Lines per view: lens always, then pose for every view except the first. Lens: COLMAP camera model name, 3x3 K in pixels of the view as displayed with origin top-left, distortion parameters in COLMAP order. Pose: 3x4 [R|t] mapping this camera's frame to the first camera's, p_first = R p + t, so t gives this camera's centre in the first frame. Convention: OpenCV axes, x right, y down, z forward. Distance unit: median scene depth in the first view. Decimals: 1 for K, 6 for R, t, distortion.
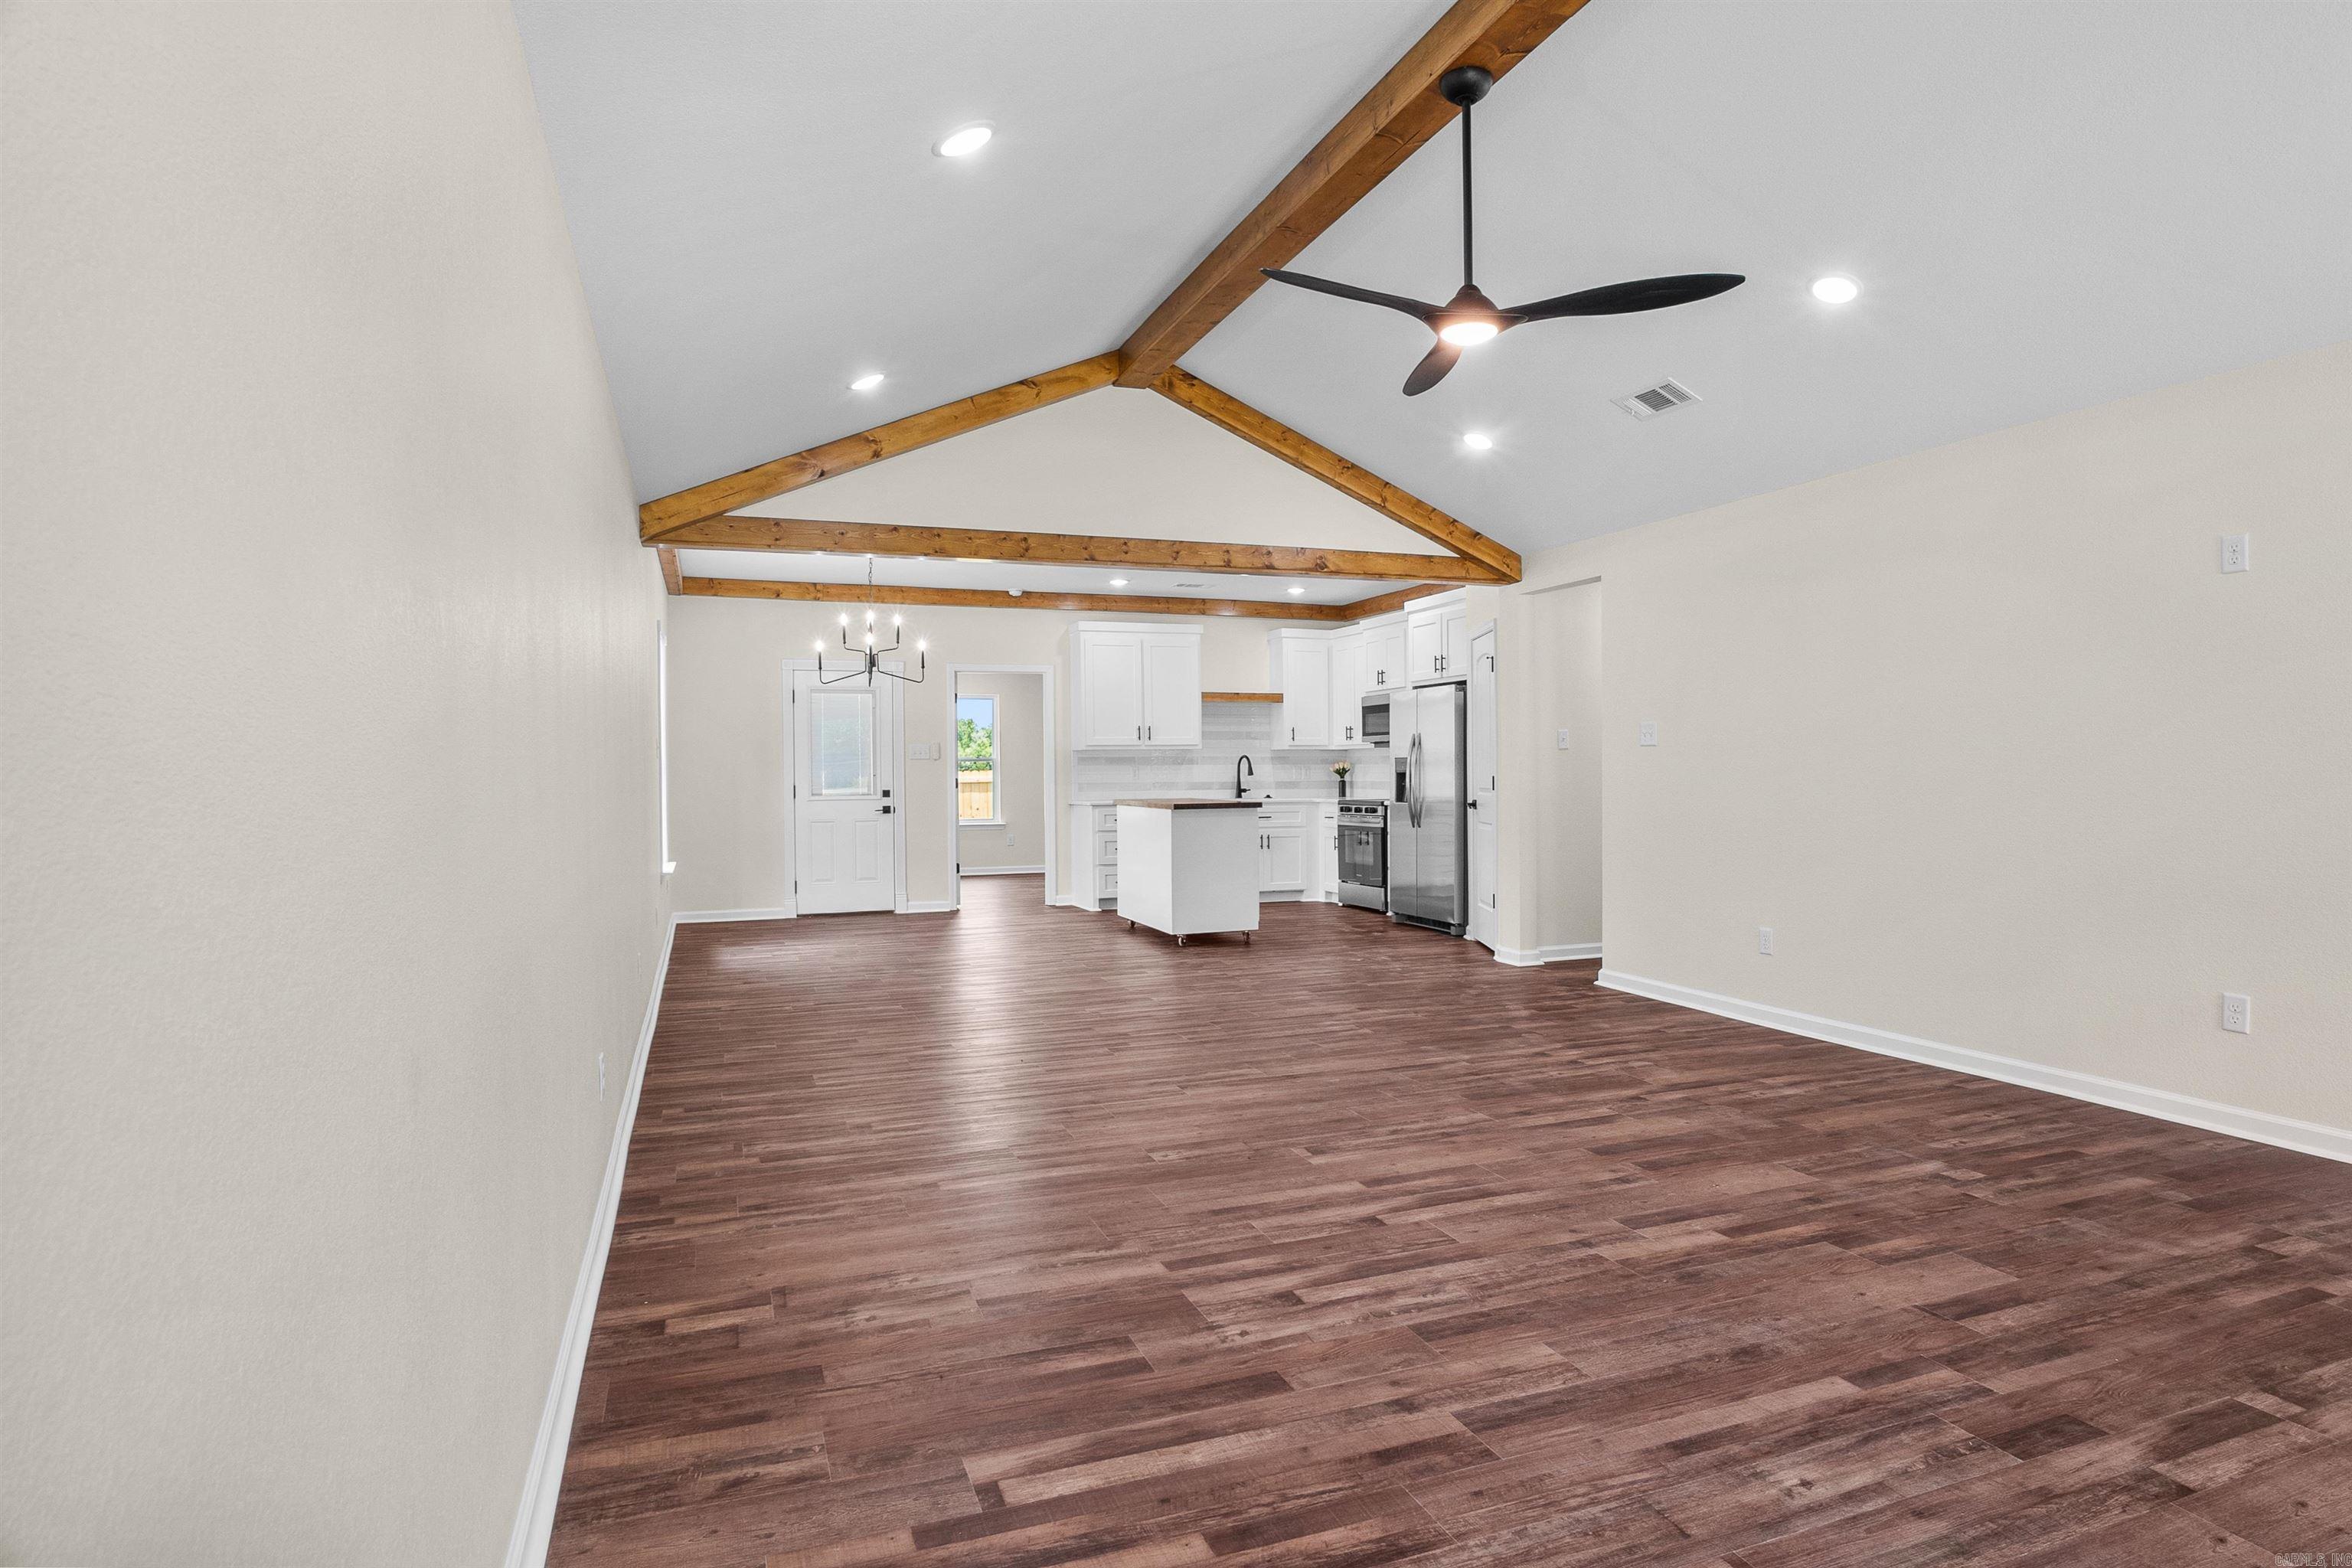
lens RADIAL K [[1262.6, 0, 1176.0], [0, 1262.6, 784.0], [0, 0, 1]] dist [-0.012619, 0.000268]
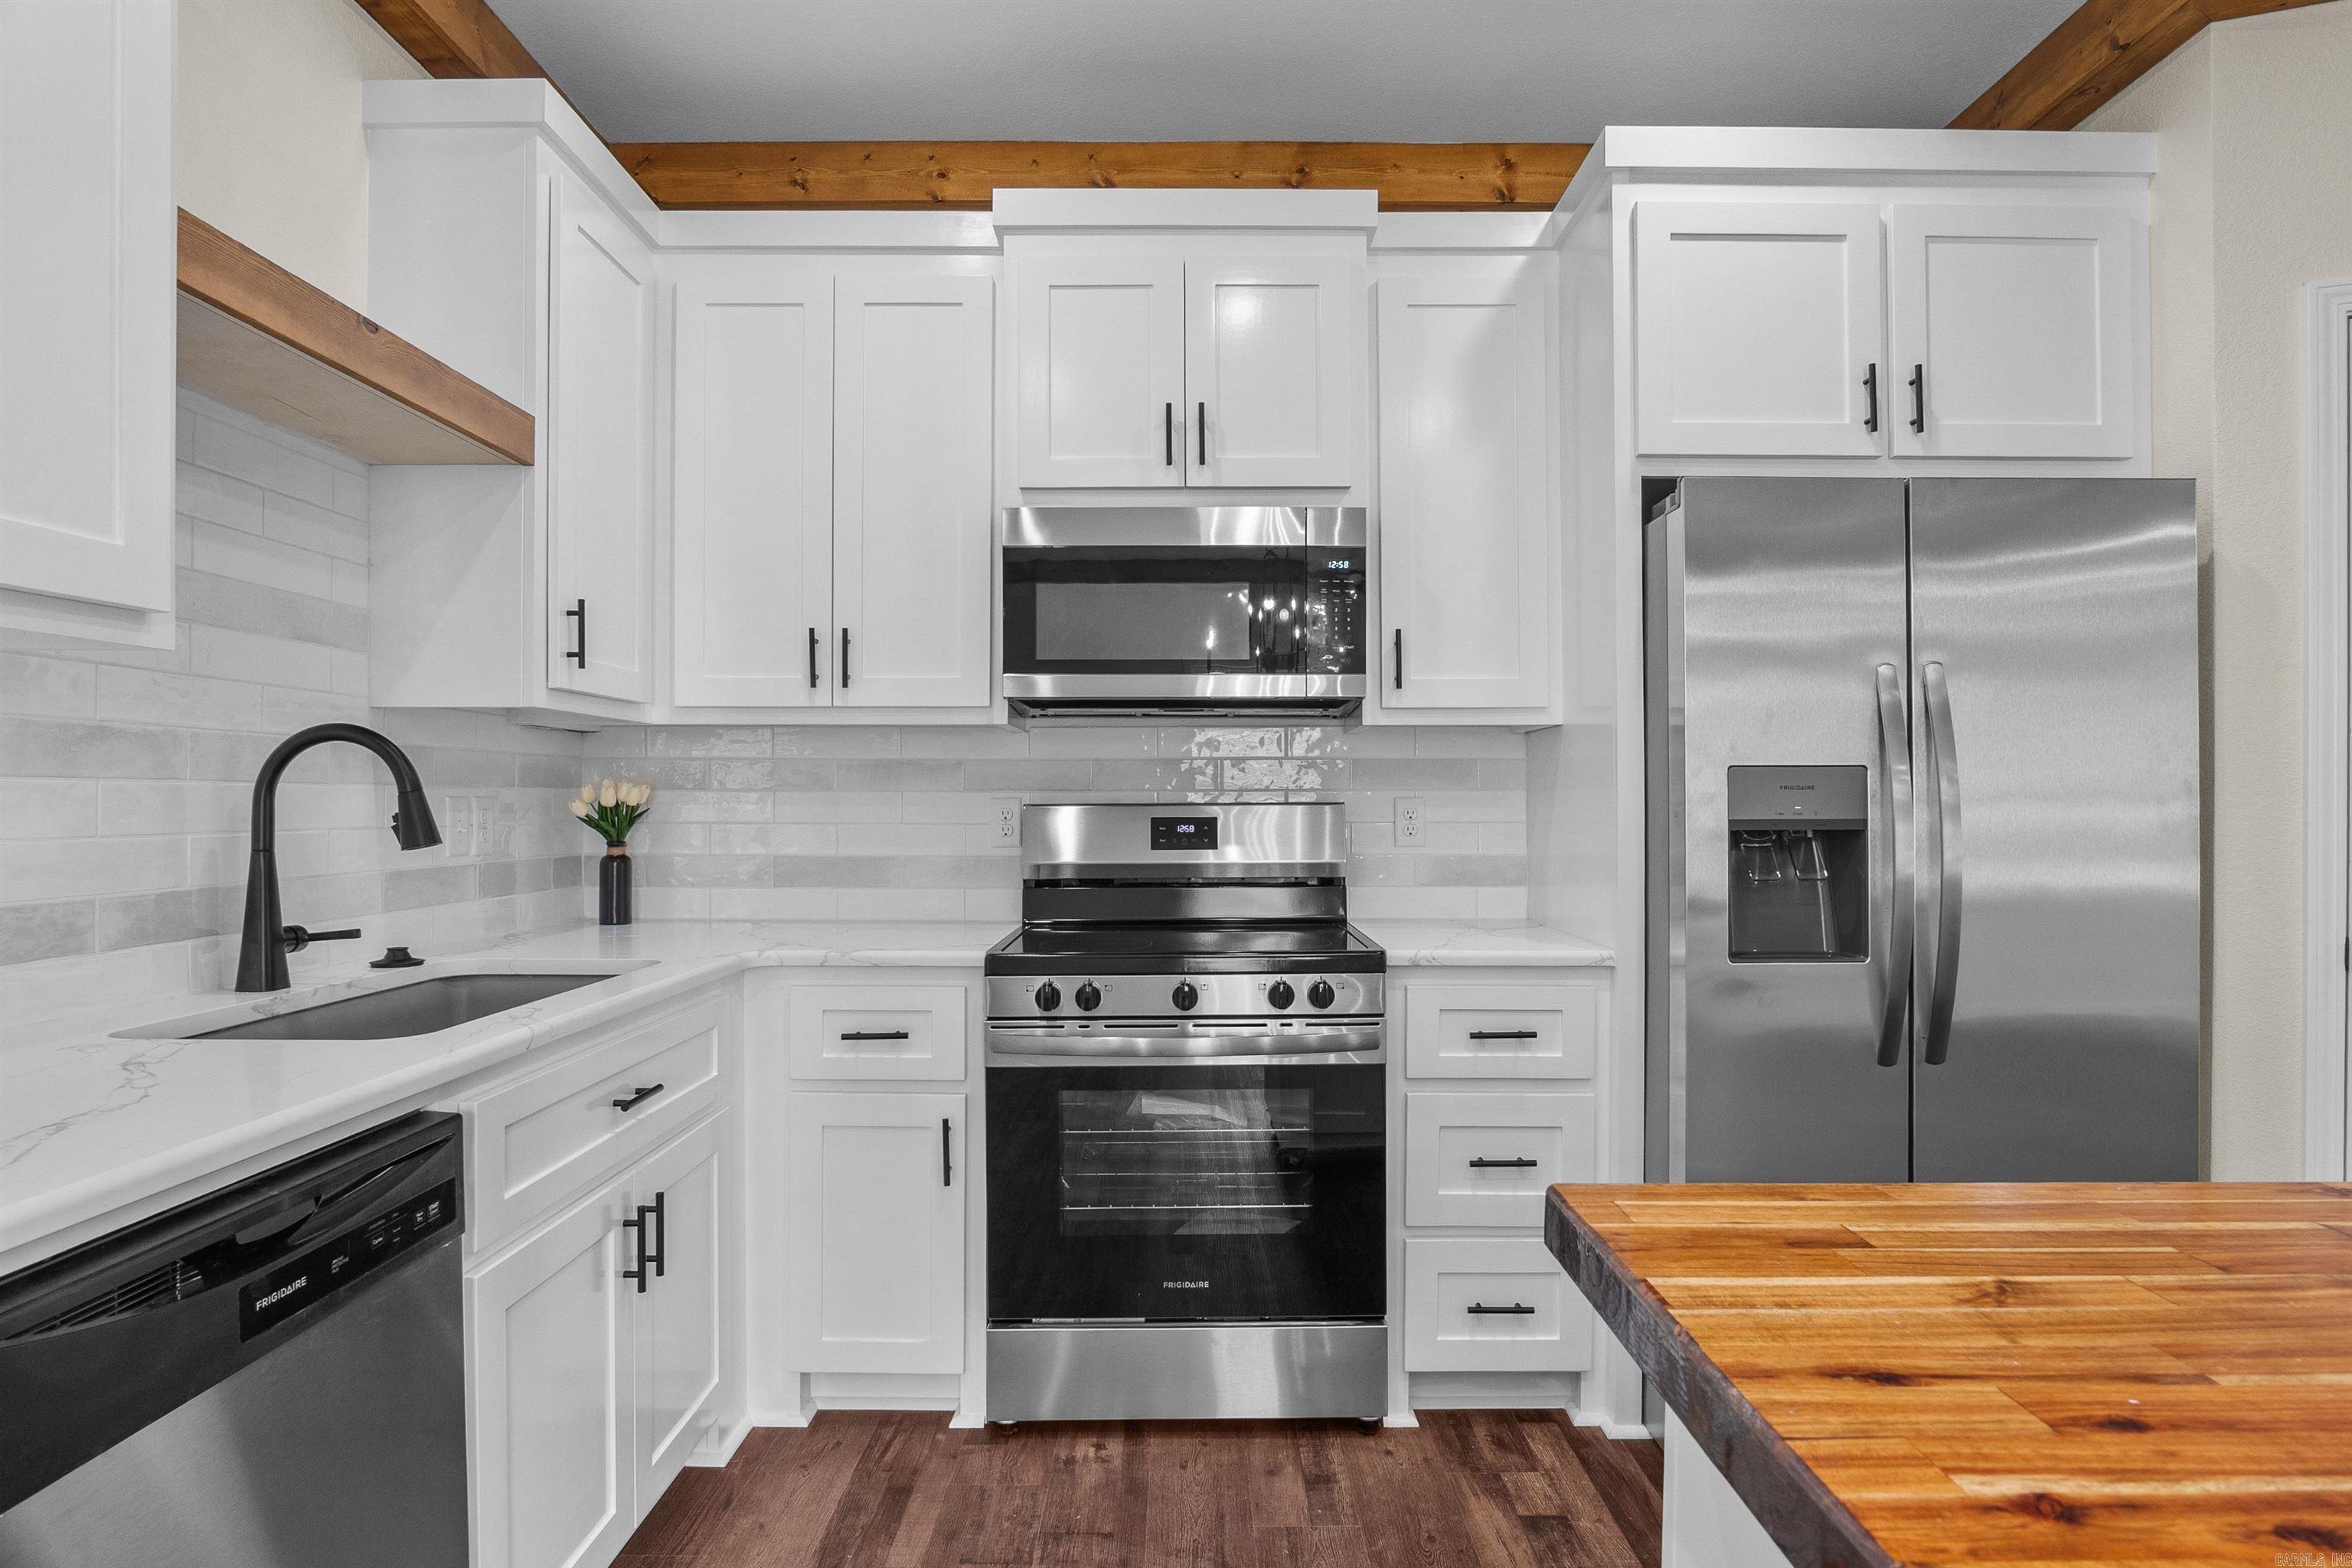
lens RADIAL K [[1262.6, 0, 1176.0], [0, 1262.6, 784.0], [0, 0, 1]] dist [-0.012619, 0.000268]
pose [[0.348016, 0.015979, 0.937352, -0.059962], [0.012107, 0.999695, -0.021537, -0.010152], [-0.937410, 0.018844, 0.347716, 0.827720]]
